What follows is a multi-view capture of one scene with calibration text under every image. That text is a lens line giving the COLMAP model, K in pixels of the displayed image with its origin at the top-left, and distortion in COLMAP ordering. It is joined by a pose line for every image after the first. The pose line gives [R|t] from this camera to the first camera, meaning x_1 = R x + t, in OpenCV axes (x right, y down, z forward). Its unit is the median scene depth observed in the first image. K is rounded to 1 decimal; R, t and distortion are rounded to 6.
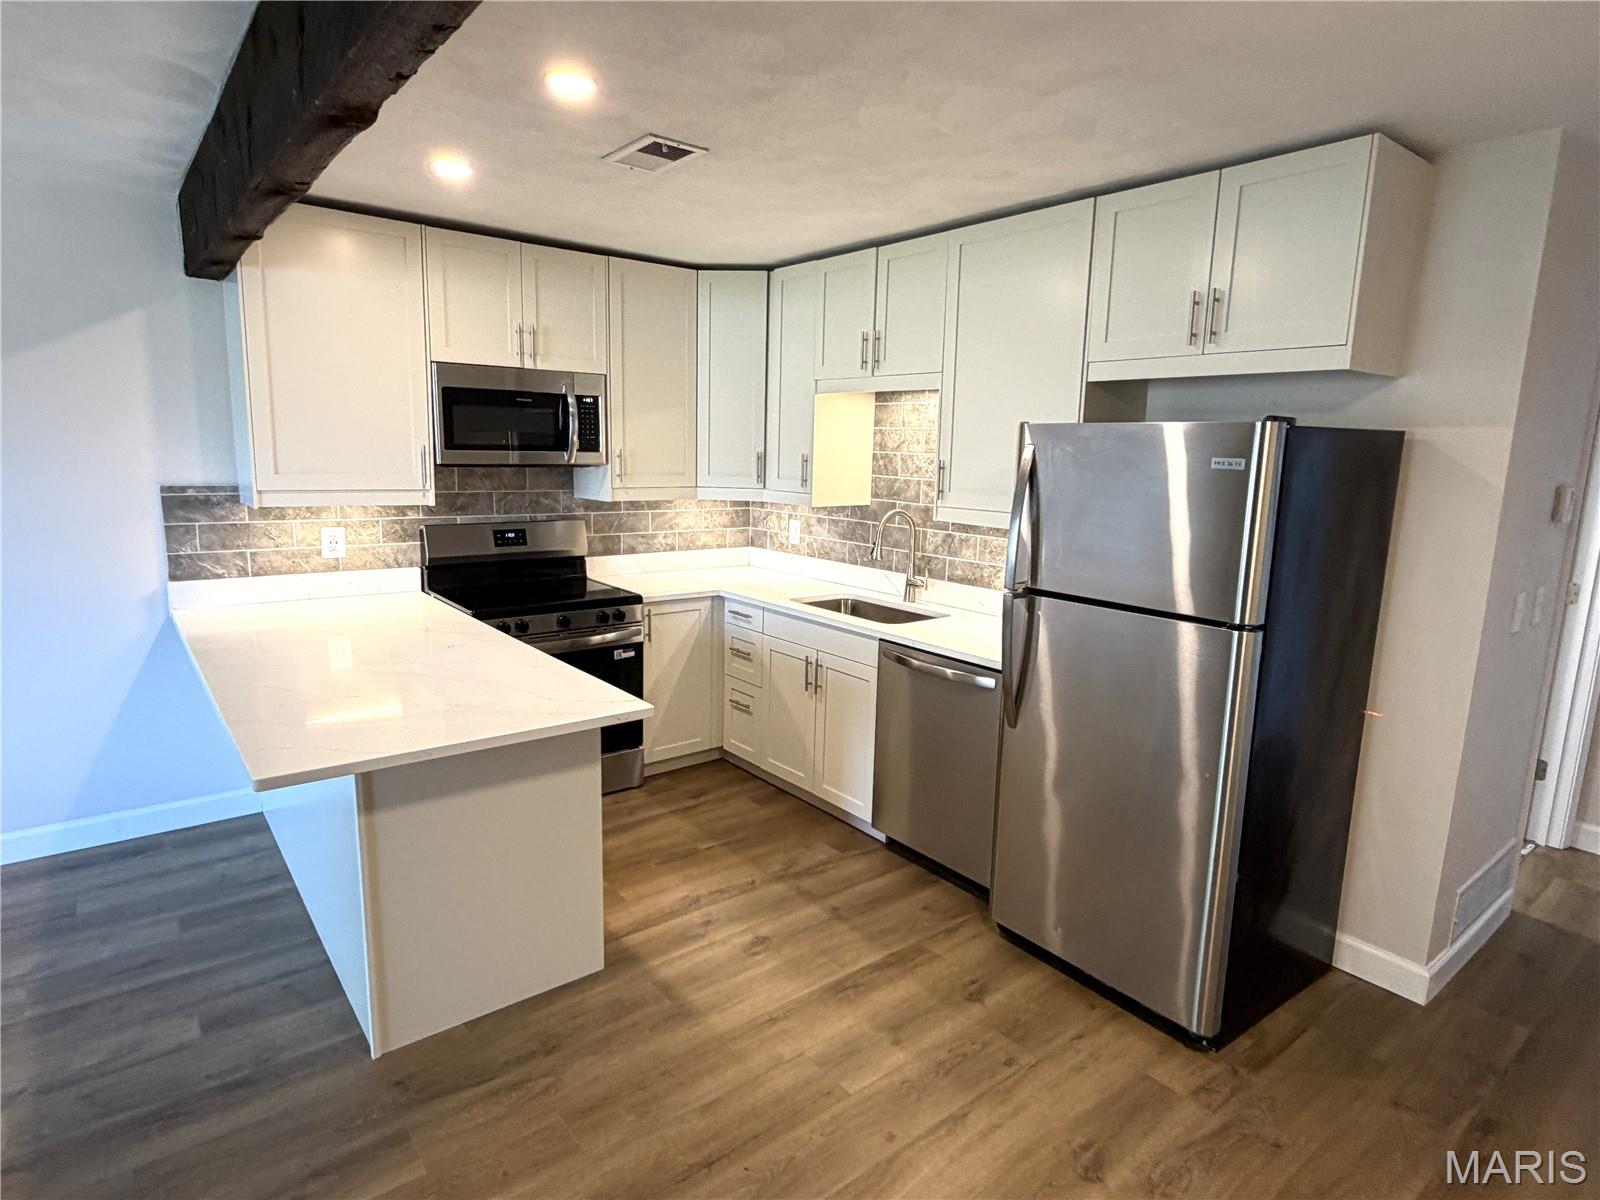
lens RADIAL K [[876.6, 0, 789.6], [0, 876.6, 595.8], [0, 0, 1]] dist [-0.005913, -0.000543]
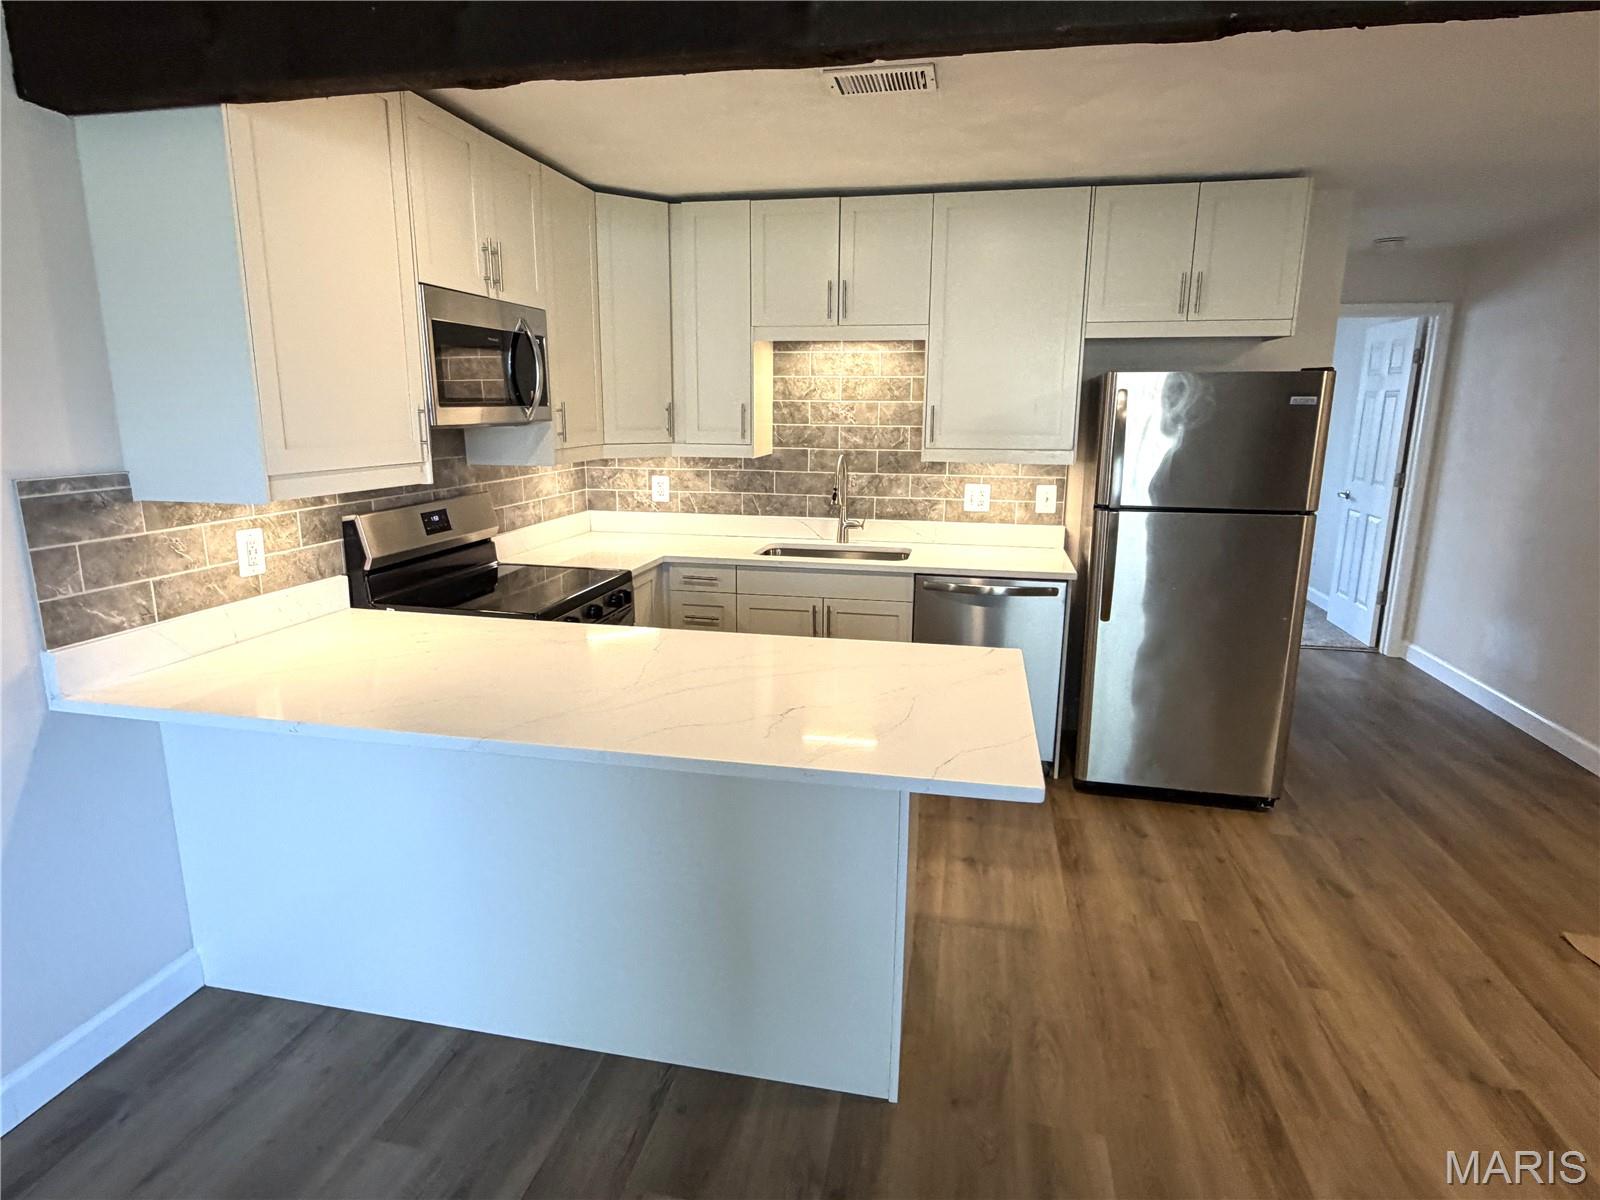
lens RADIAL K [[876.6, 0, 789.6], [0, 876.6, 595.8], [0, 0, 1]] dist [-0.005913, -0.000543]
pose [[0.769242, -0.155102, 0.619847, -0.584105], [0.120847, 0.987899, 0.097224, -0.040909], [-0.627425, 0.000118, 0.778677, 0.218950]]
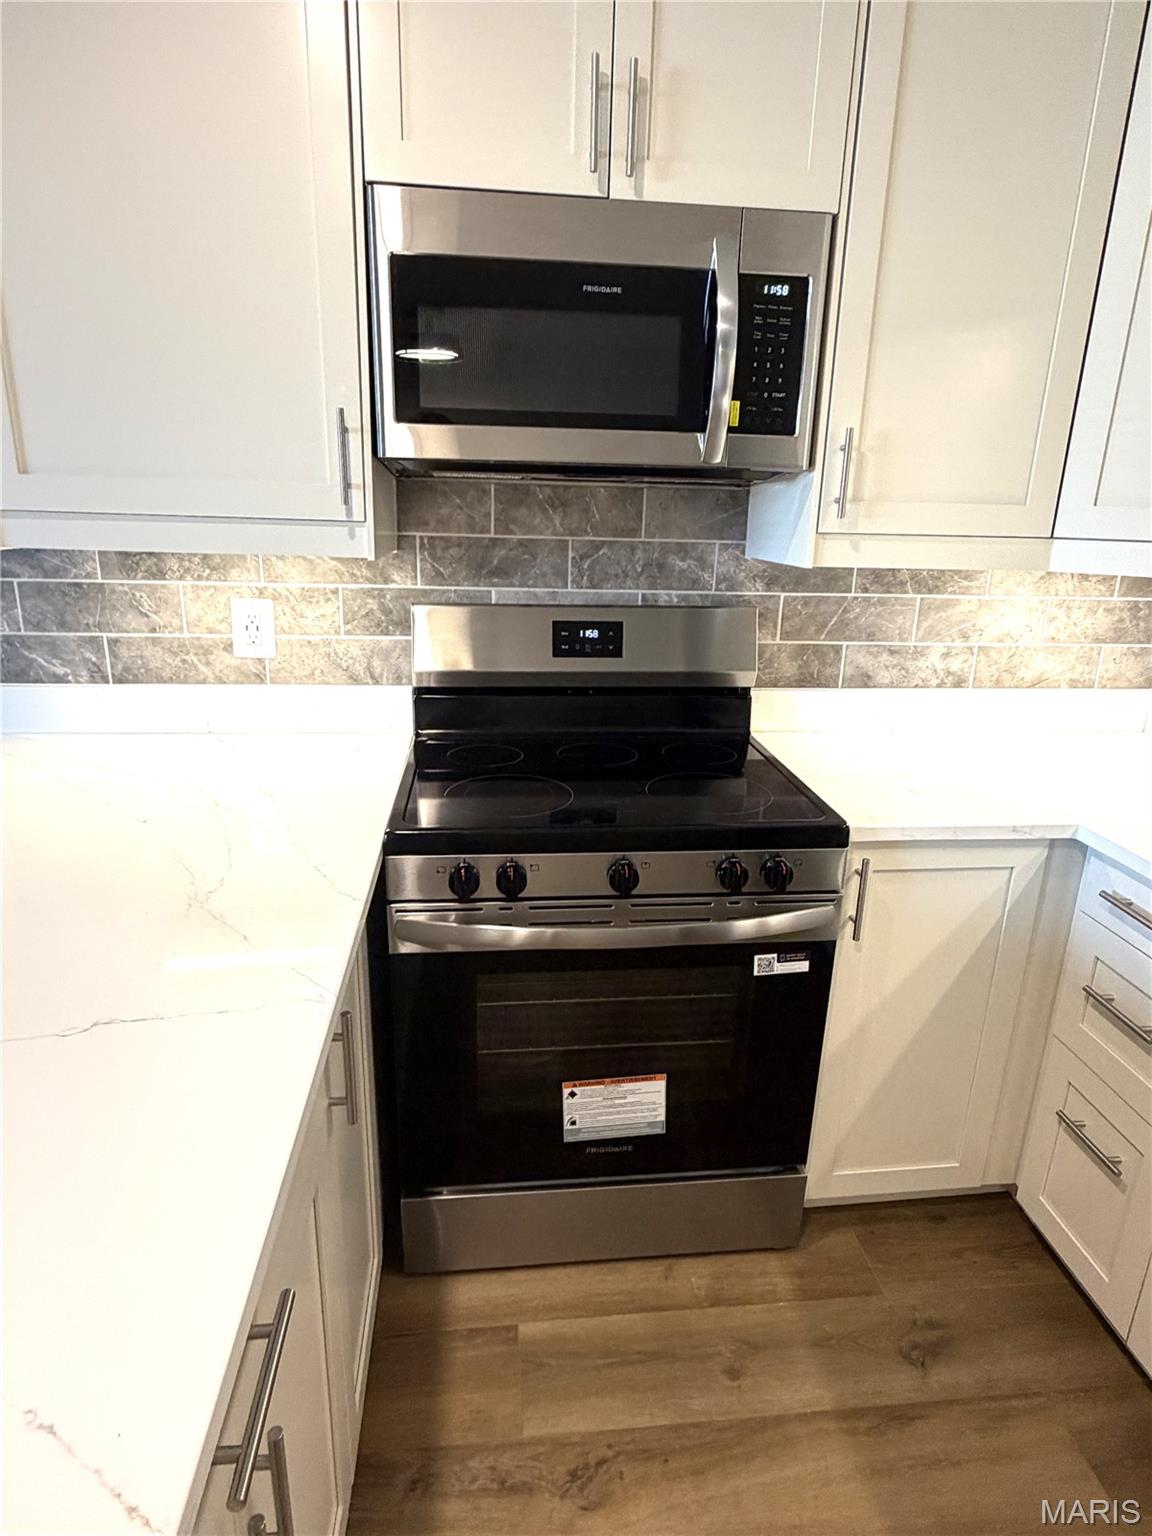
lens RADIAL K [[850.4, 0, 576.0], [0, 850.4, 768.0], [0, 0, 1]] dist [-0.000365, -0.000915]
pose [[0.845698, 0.153361, -0.511151, -0.084168], [-0.094036, 0.985656, 0.140144, -0.063772], [0.525312, -0.070453, 0.847988, 0.626450]]
